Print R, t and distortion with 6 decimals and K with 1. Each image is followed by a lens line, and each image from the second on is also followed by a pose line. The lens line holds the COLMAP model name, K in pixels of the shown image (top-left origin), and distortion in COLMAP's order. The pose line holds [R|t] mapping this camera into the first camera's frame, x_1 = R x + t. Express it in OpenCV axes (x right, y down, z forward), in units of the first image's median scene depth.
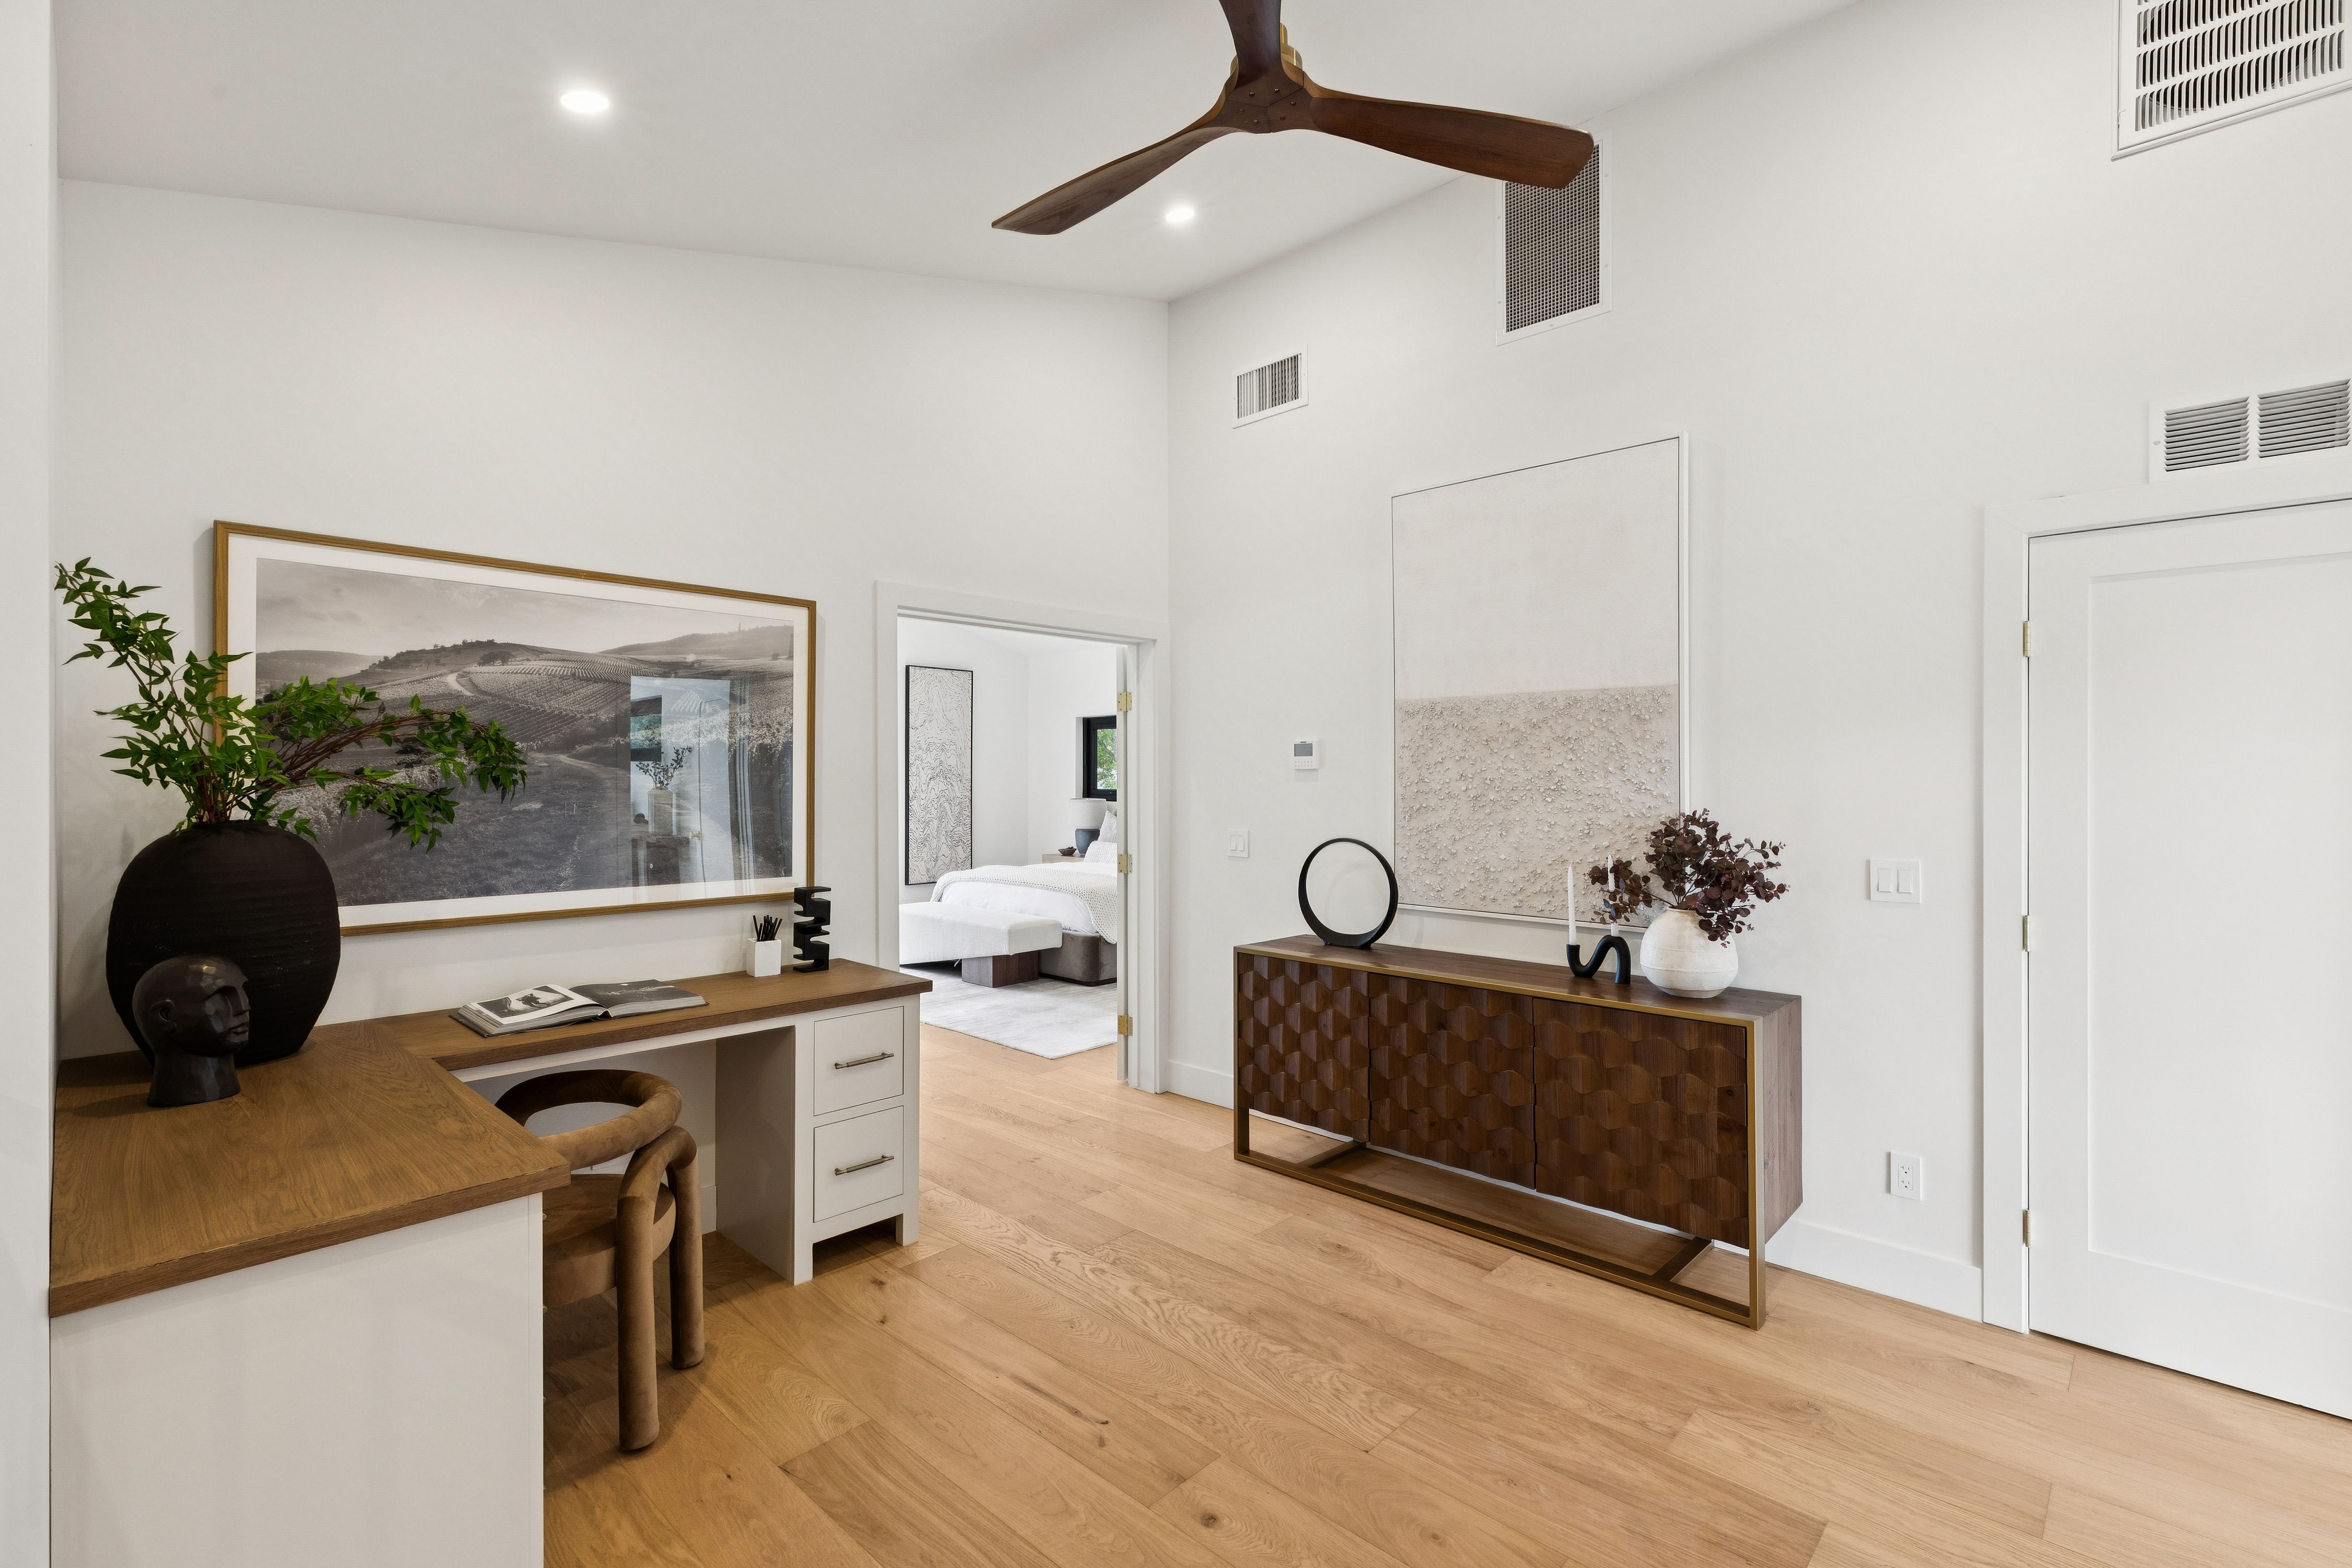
lens RADIAL K [[1053.2, 0, 1184.1], [0, 1053.2, 786.0], [0, 0, 1]] dist [0.011713, -0.000222]
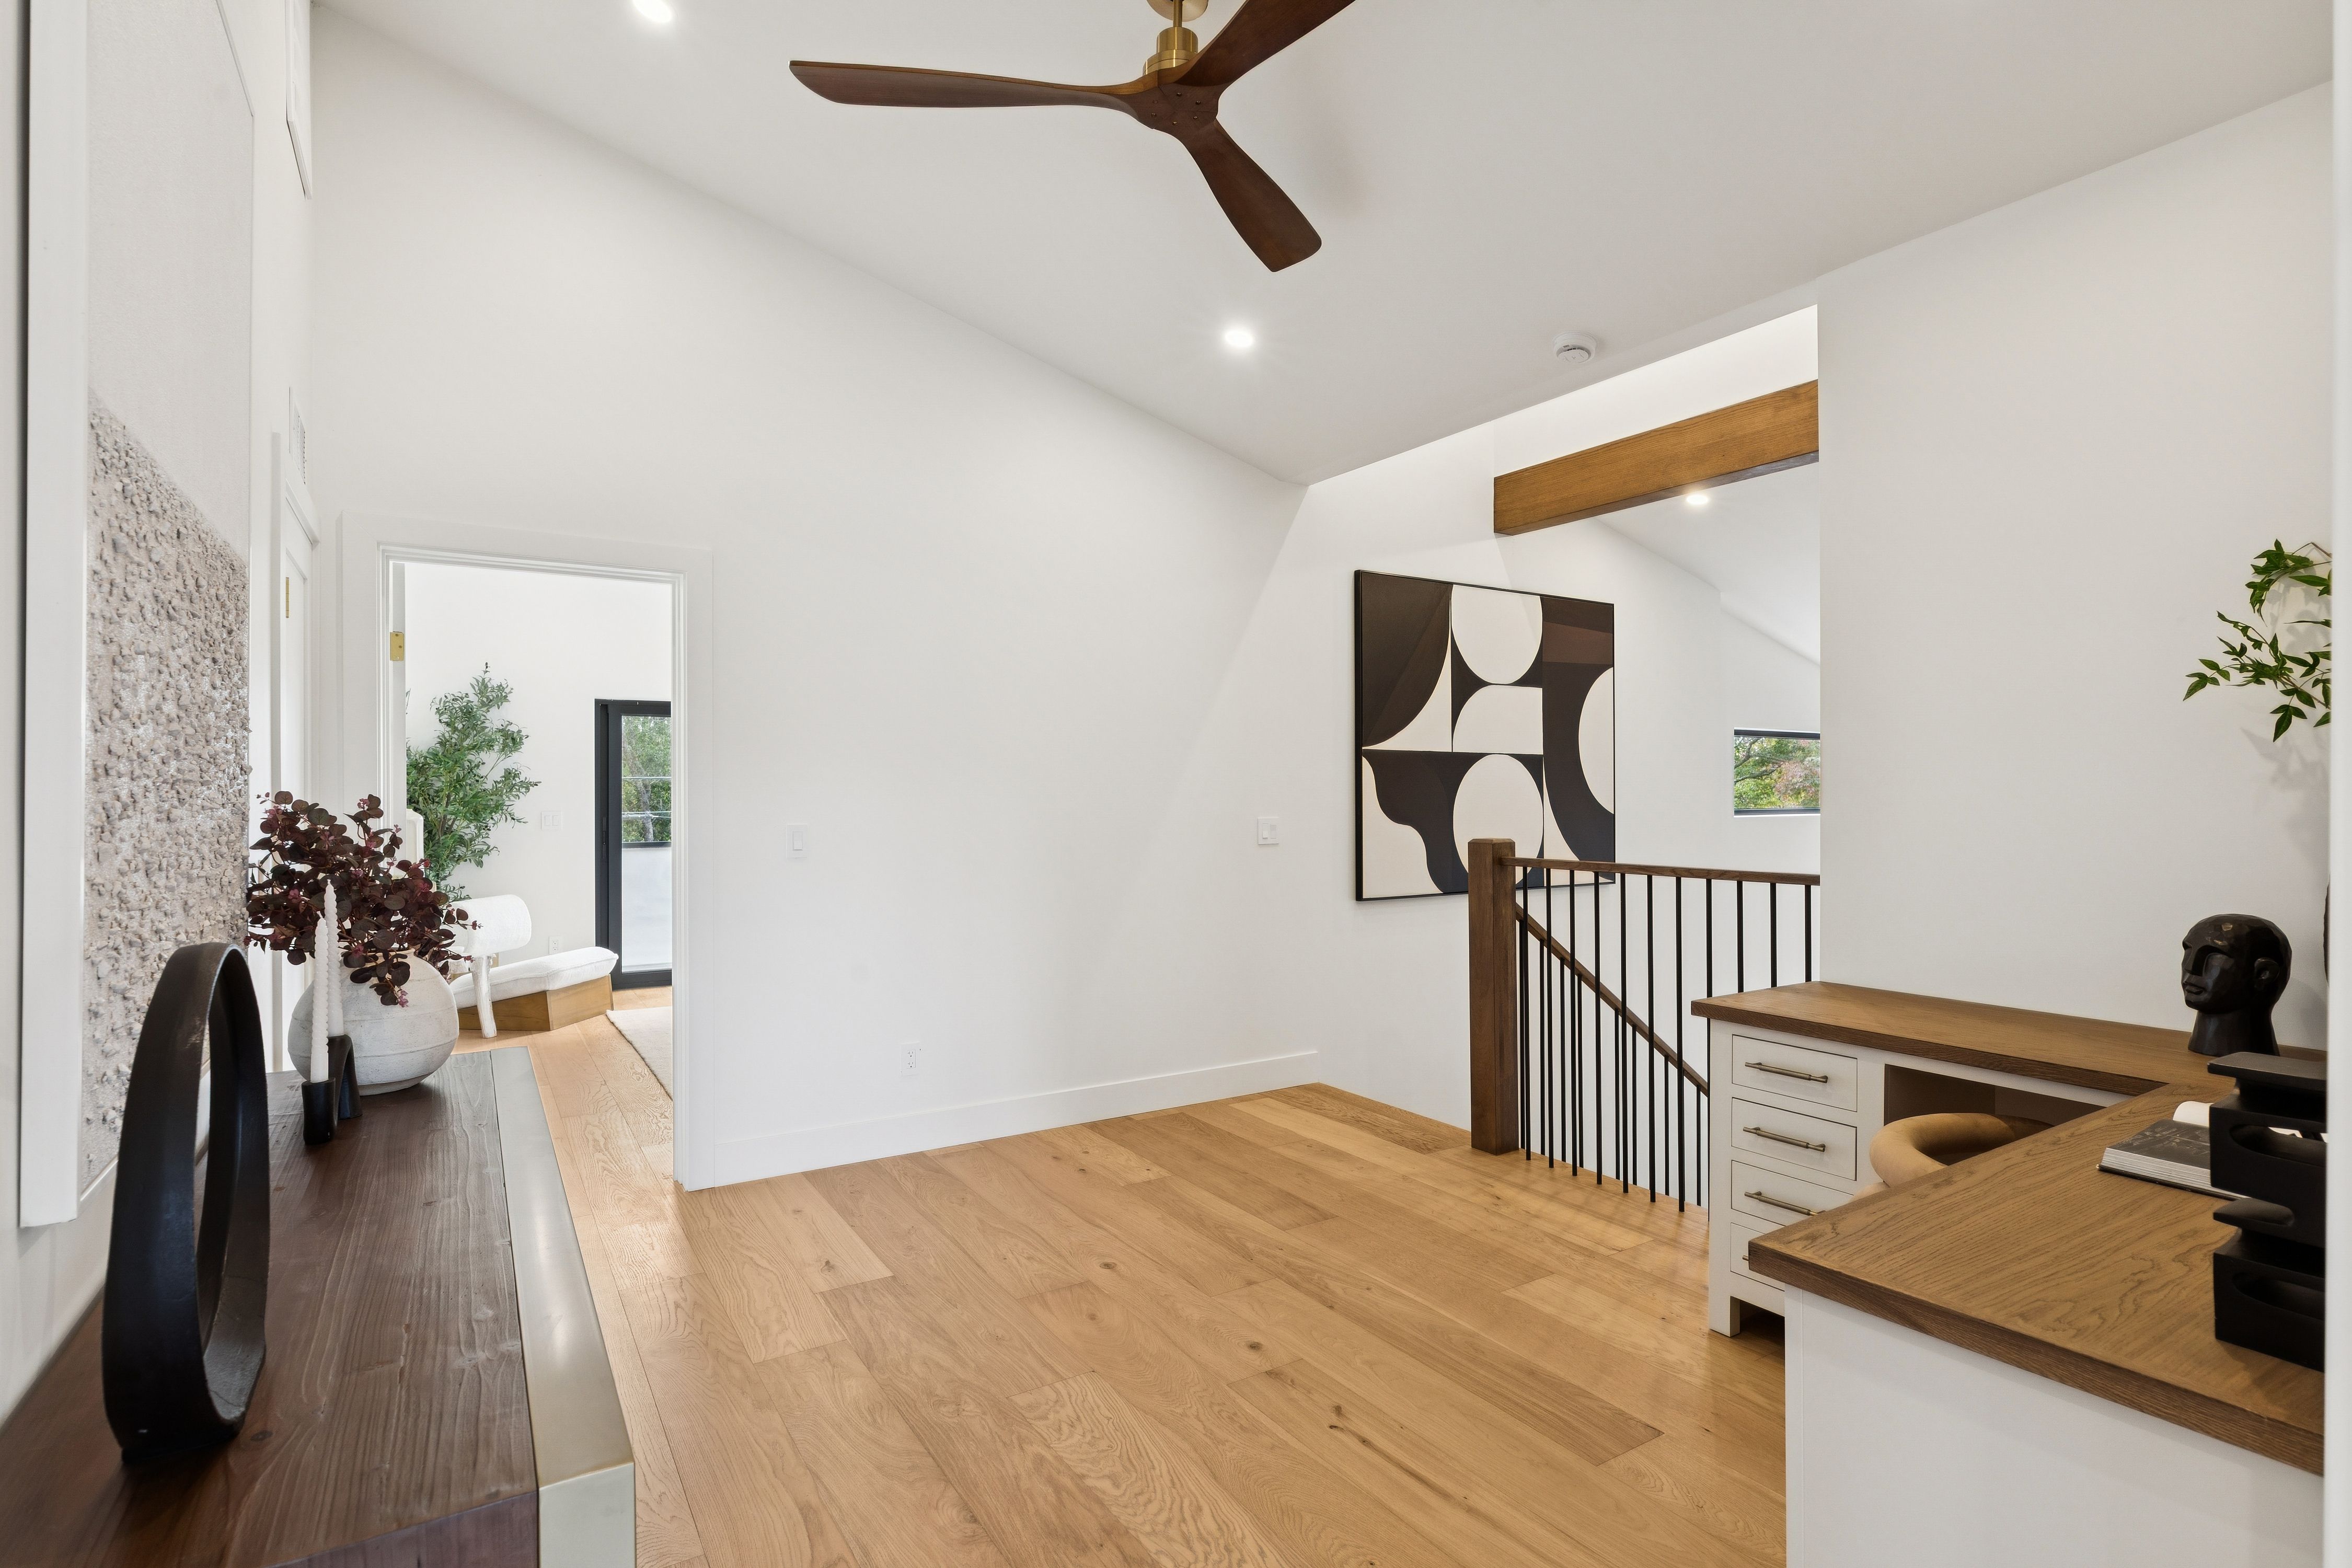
lens RADIAL K [[1175.6, 0, 1176.2], [0, 1175.6, 781.6], [0, 0, 1]] dist [0.003167, 0.001106]
pose [[-0.968015, 0.008226, 0.250758, -0.122420], [0.006937, 0.999958, -0.006026, 0.018416], [-0.250797, -0.004094, -0.968031, 1.212866]]
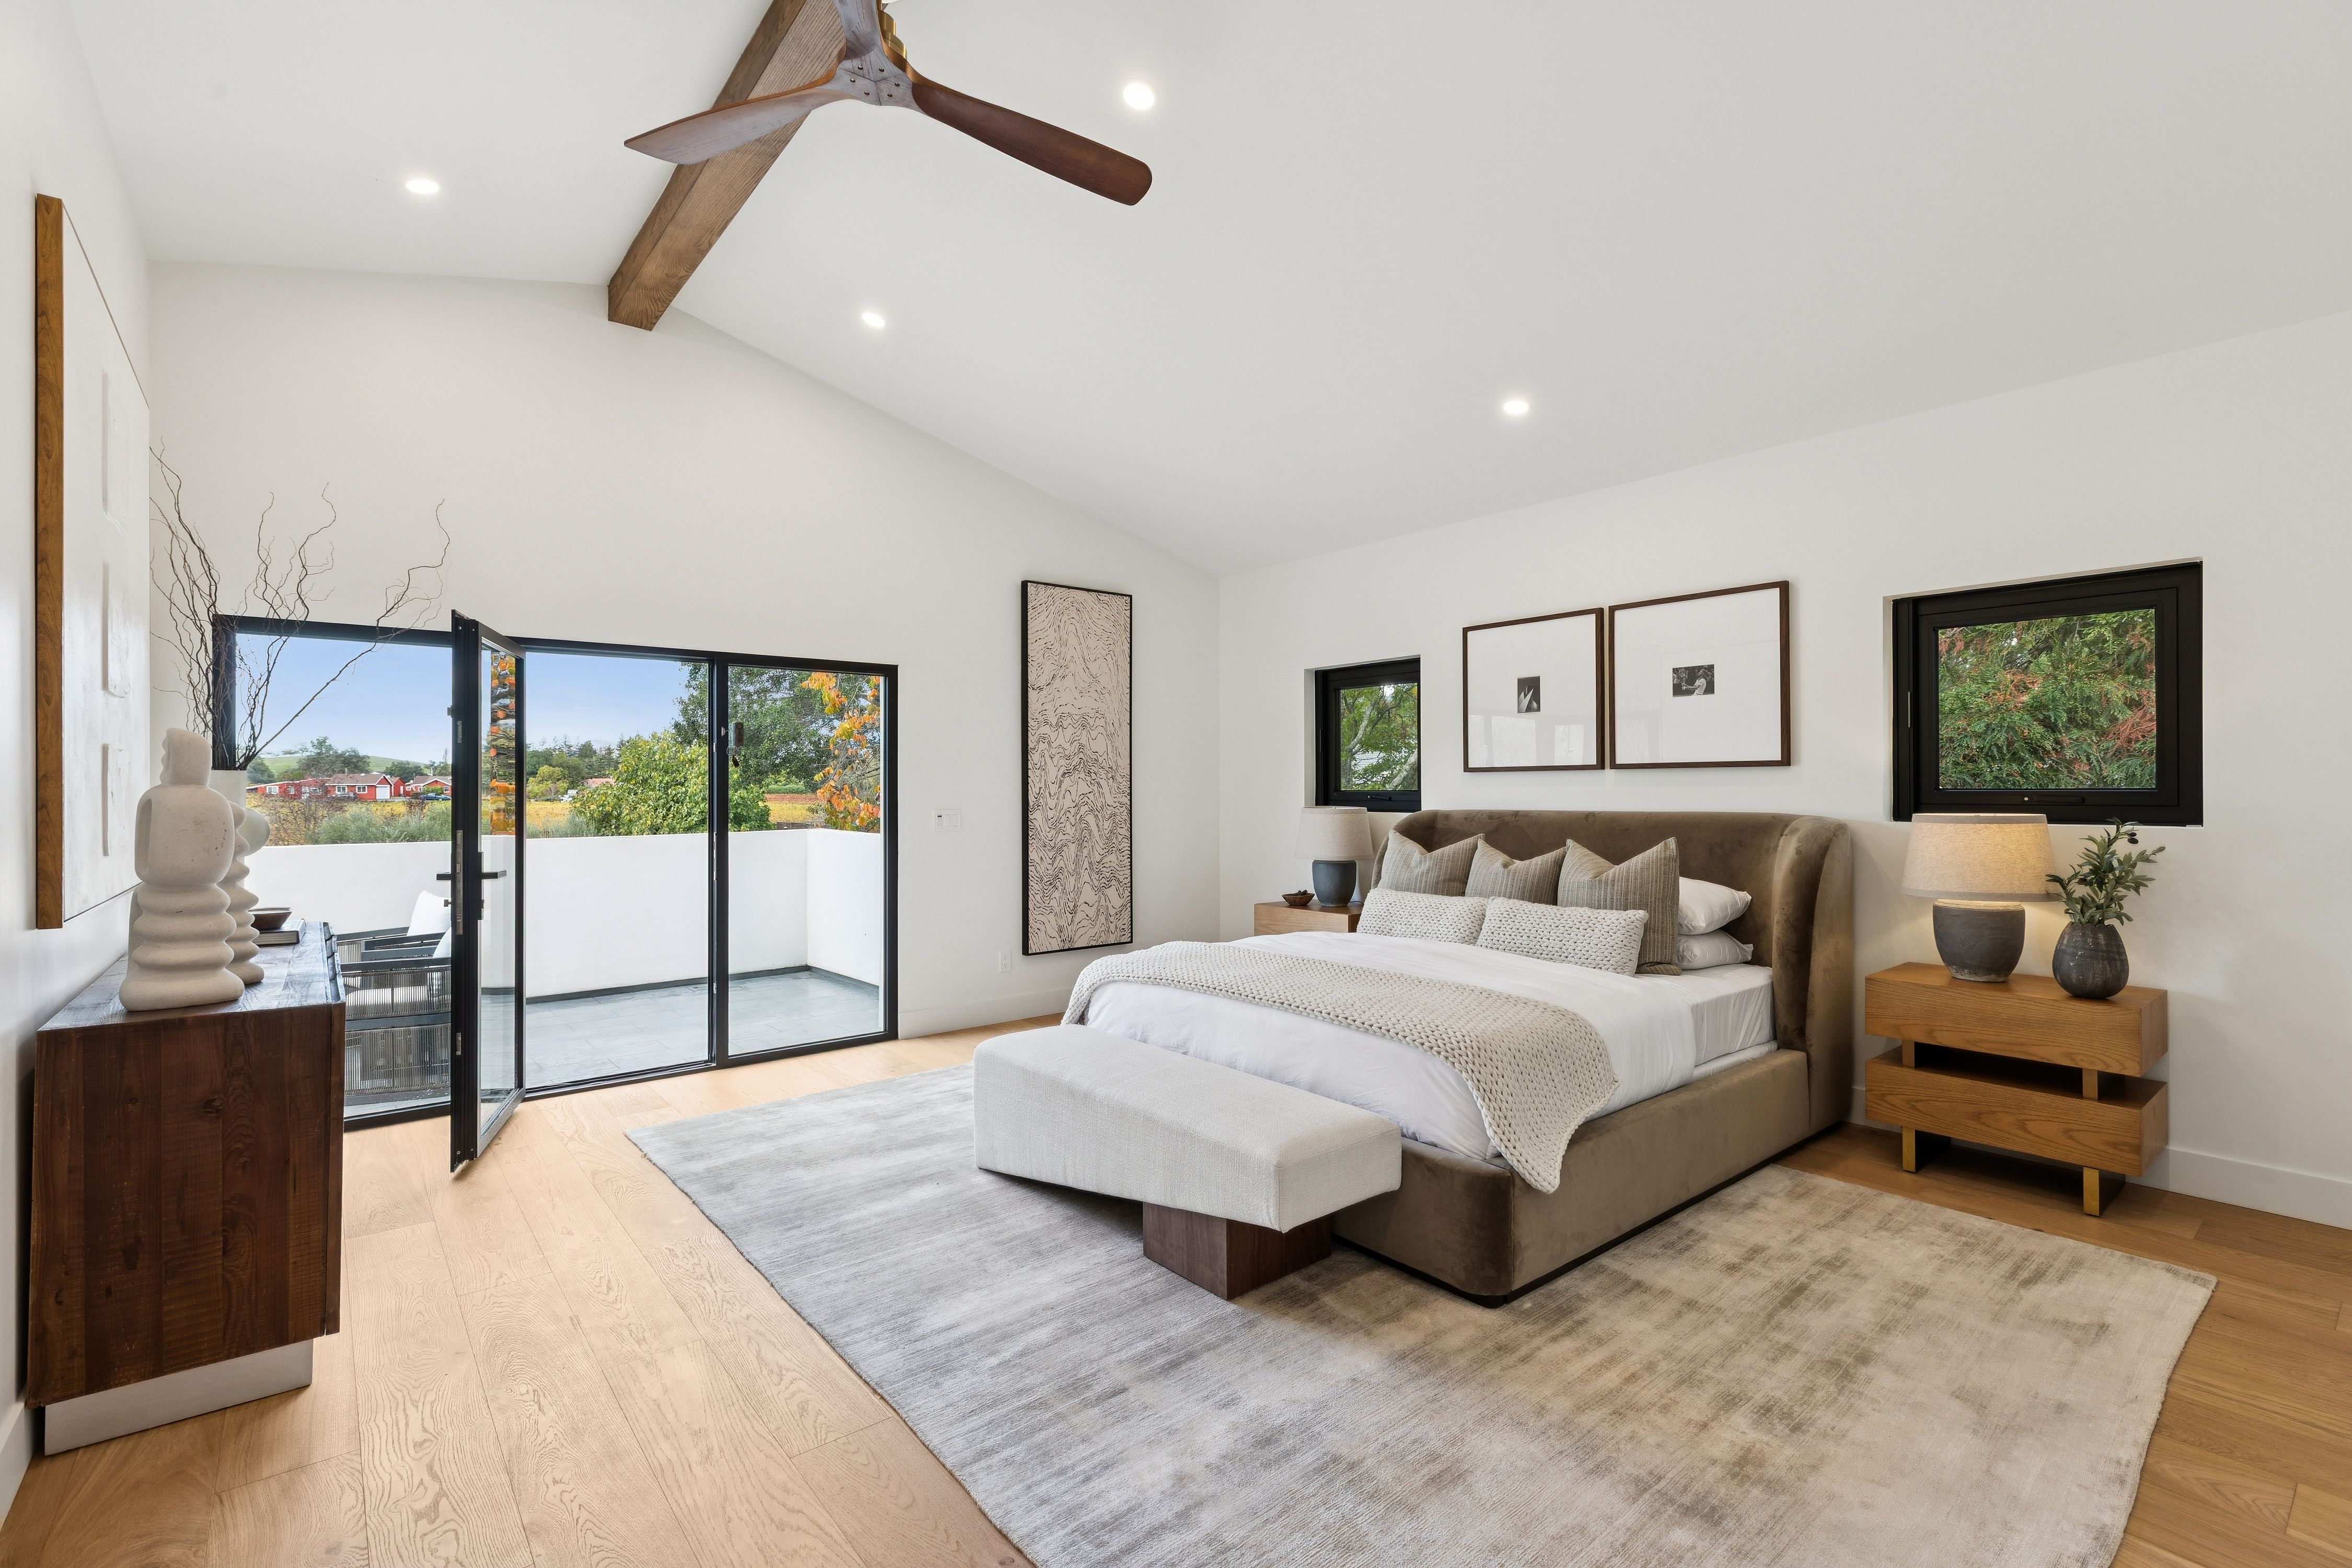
lens RADIAL K [[1053.2, 0, 1181.9], [0, 1053.2, 785.3], [0, 0, 1]] dist [0.011713, -0.000222]
pose [[0.992324, -0.007179, -0.123459, -0.104694], [0.005812, 0.999918, -0.011431, 0.006789], [0.123531, 0.010625, 0.992284, 0.432768]]
